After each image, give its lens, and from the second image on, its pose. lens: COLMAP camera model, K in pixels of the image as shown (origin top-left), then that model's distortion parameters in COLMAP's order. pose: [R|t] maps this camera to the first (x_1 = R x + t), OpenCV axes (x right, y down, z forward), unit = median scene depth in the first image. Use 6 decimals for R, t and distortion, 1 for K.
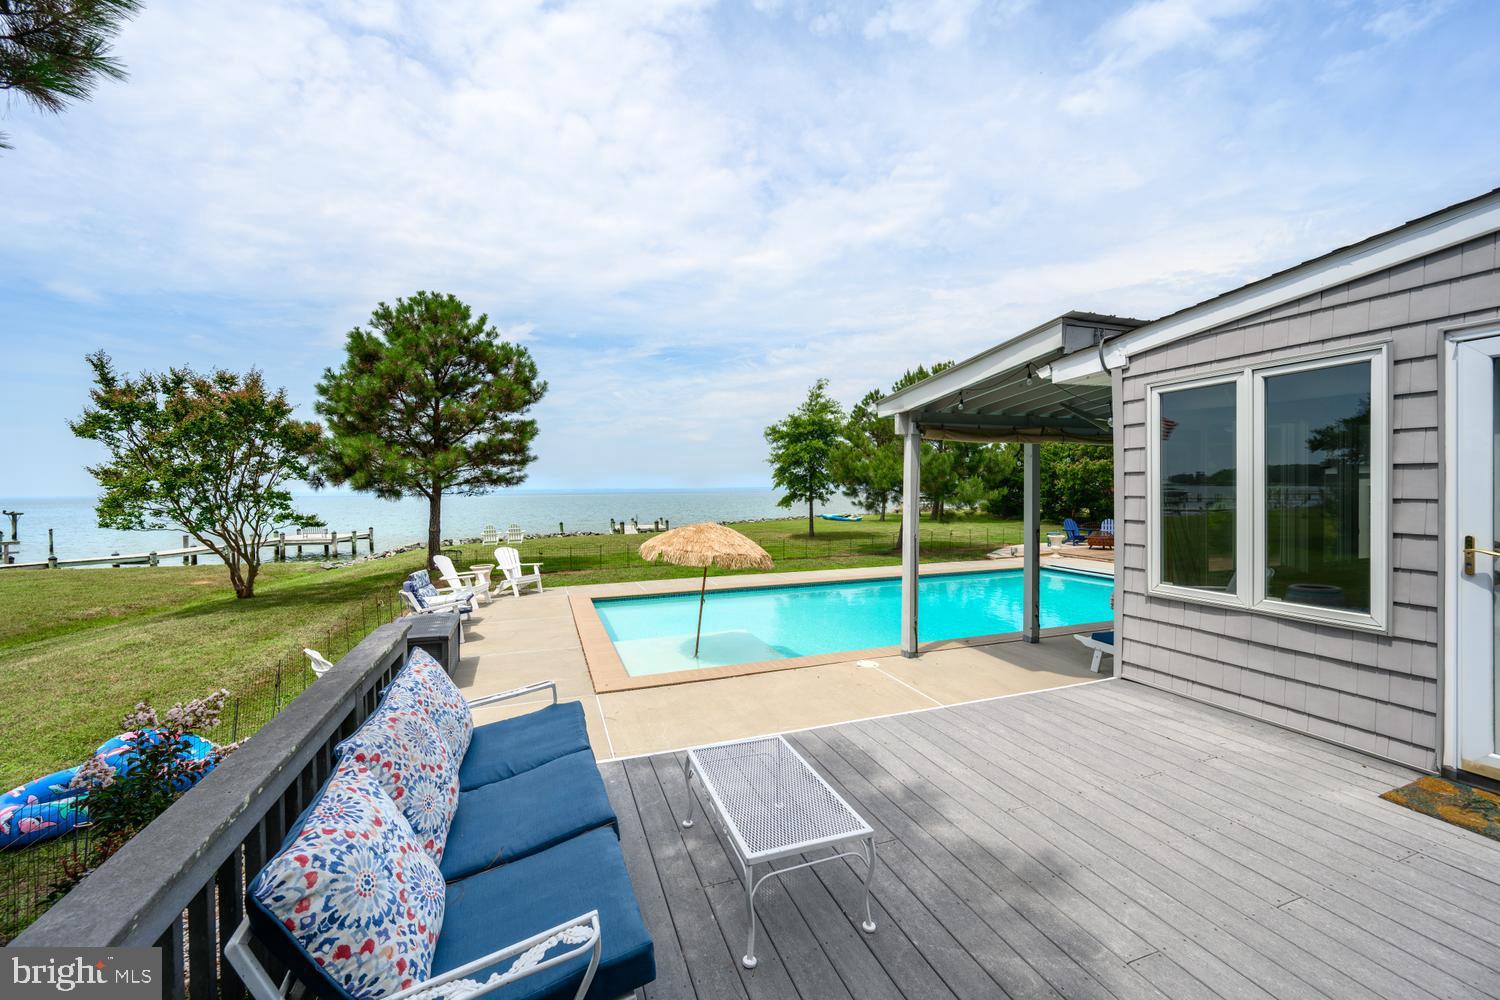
lens RADIAL K [[616.0, 0, 750.0], [0, 616.0, 500.0], [0, 0, 1]] dist [0.001830, 0.000076]
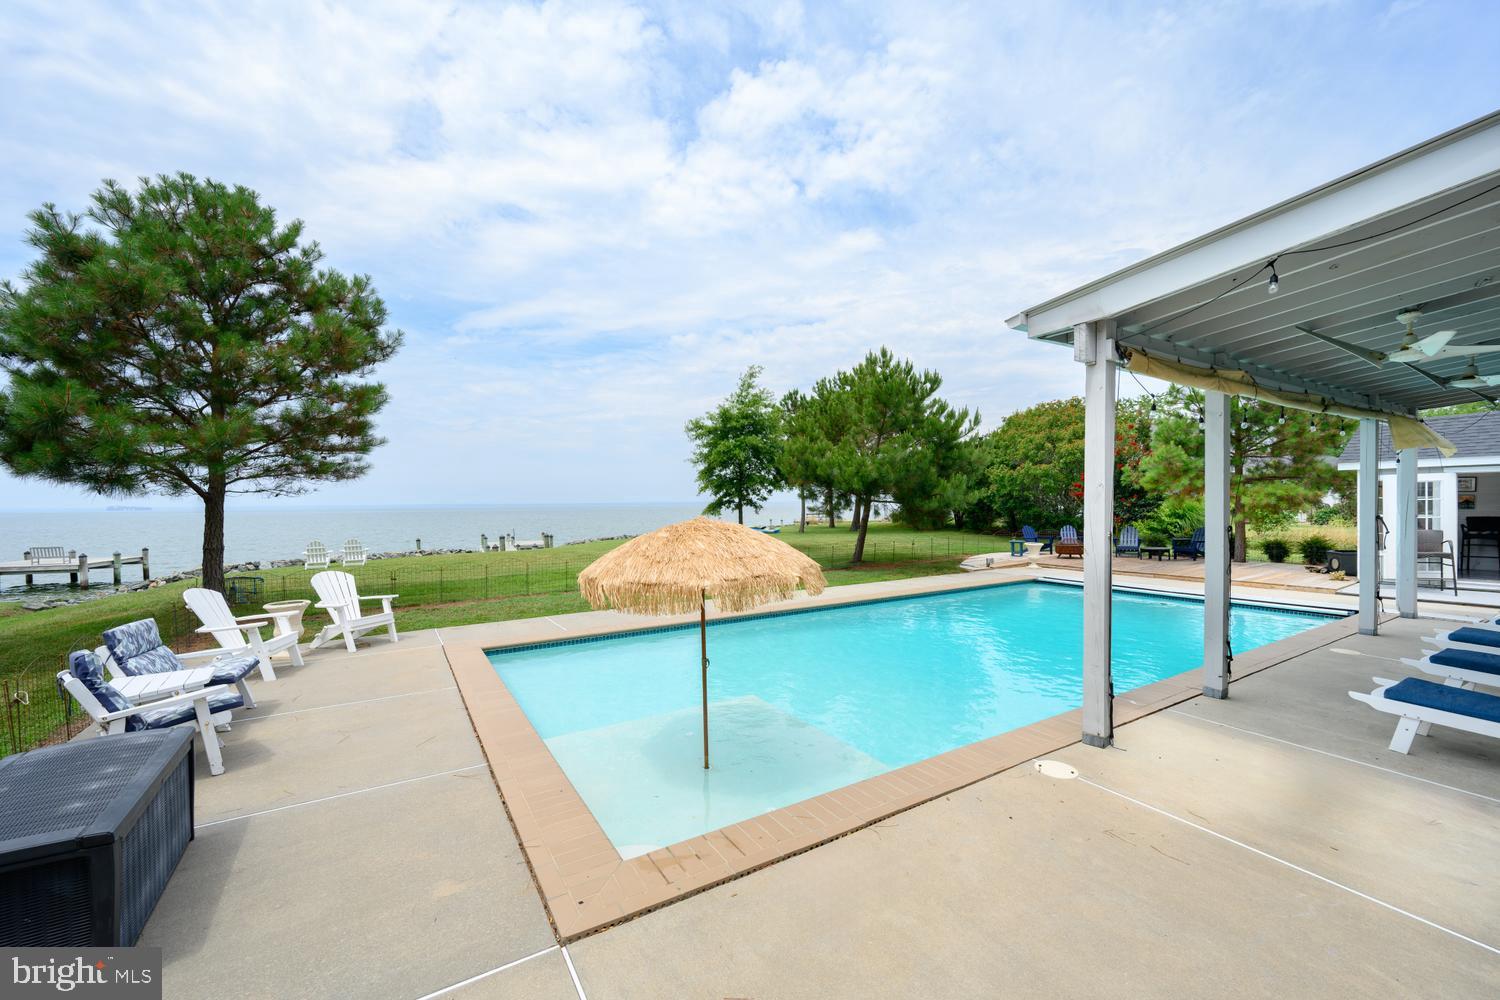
lens RADIAL K [[594.7, 0, 752.6], [0, 594.7, 517.2], [0, 0, 1]] dist [-0.004390, -0.000595]
pose [[0.975531, -0.003308, 0.219835, -0.092525], [0.003407, 0.999994, -0.000068, 0.019315], [-0.219834, 0.000815, 0.975537, 0.262903]]
